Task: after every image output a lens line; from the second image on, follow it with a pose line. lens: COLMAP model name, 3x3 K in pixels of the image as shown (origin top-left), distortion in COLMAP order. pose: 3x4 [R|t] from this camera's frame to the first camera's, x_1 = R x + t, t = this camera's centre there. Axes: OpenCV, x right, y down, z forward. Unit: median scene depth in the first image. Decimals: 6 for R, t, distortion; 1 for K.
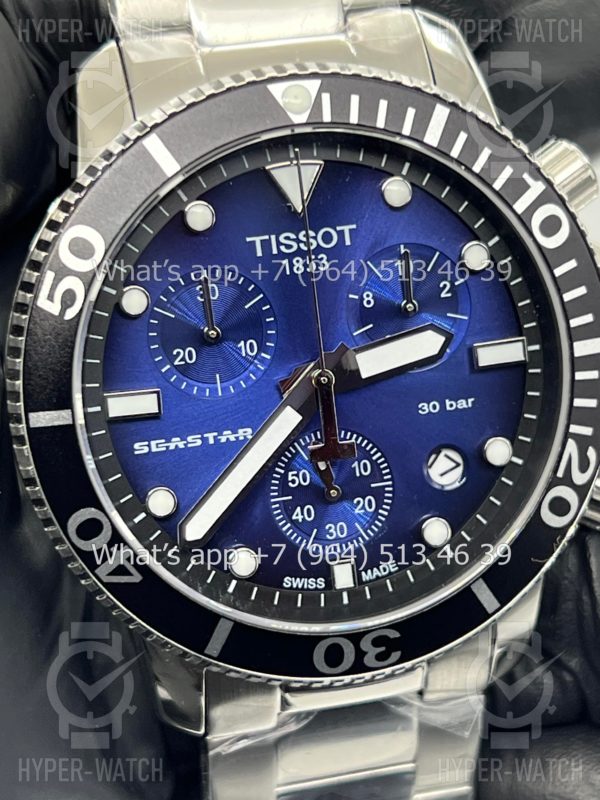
lens RADIAL K [[1853.5, 0, 296.2], [0, 1853.5, 415.7], [0, 0, 1]] dist [0.158782, -0.502683]
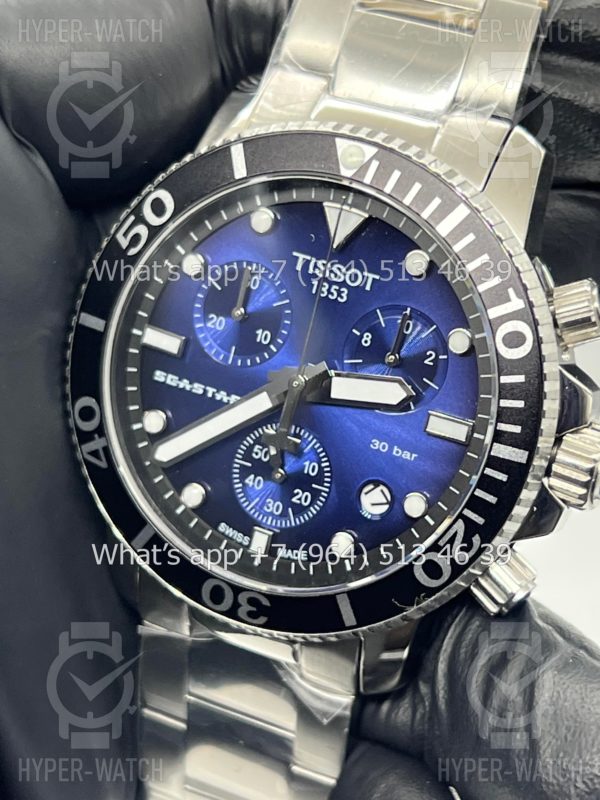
lens RADIAL K [[1853.5, 0, 296.2], [0, 1853.5, 415.7], [0, 0, 1]] dist [0.158782, -0.502683]
pose [[0.783948, 0.399413, -0.475284, 0.589616], [-0.401668, 0.910058, 0.102260, -0.122222], [0.473380, 0.110740, 0.873870, -0.047697]]
